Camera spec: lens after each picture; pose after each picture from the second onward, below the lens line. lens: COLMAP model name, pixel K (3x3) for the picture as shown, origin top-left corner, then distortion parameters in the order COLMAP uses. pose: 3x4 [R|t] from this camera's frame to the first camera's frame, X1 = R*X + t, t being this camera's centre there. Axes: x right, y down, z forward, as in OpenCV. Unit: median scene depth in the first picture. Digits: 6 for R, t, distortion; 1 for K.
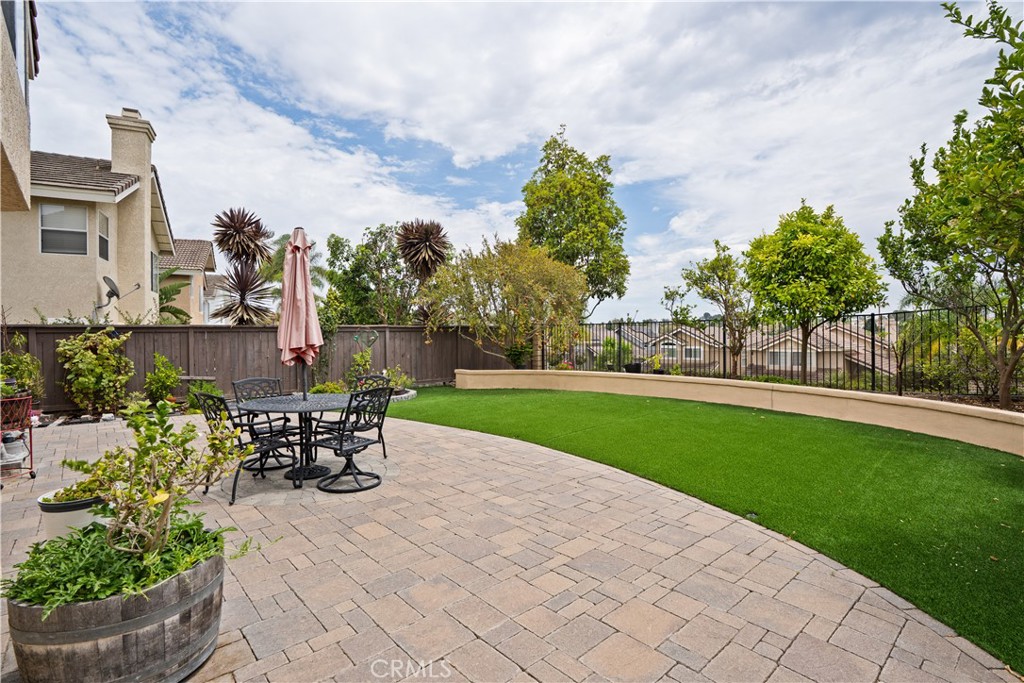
lens RADIAL K [[467.7, 0, 502.6], [0, 467.7, 342.8], [0, 0, 1]] dist [-0.010020, 0.003724]
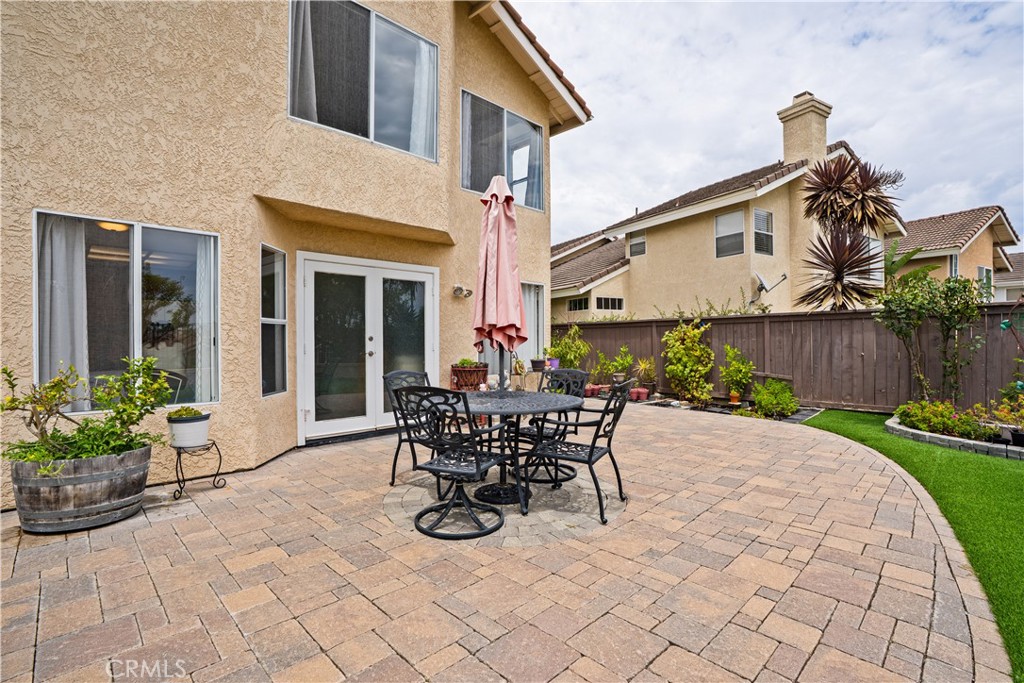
lens RADIAL K [[467.7, 0, 503.9], [0, 467.7, 335.3], [0, 0, 1]] dist [-0.010020, 0.003724]
pose [[0.046327, -0.001798, -0.998925, 0.182333], [-0.008970, 0.999957, -0.002216, 0.008238], [0.998886, 0.009063, 0.046309, 0.479851]]
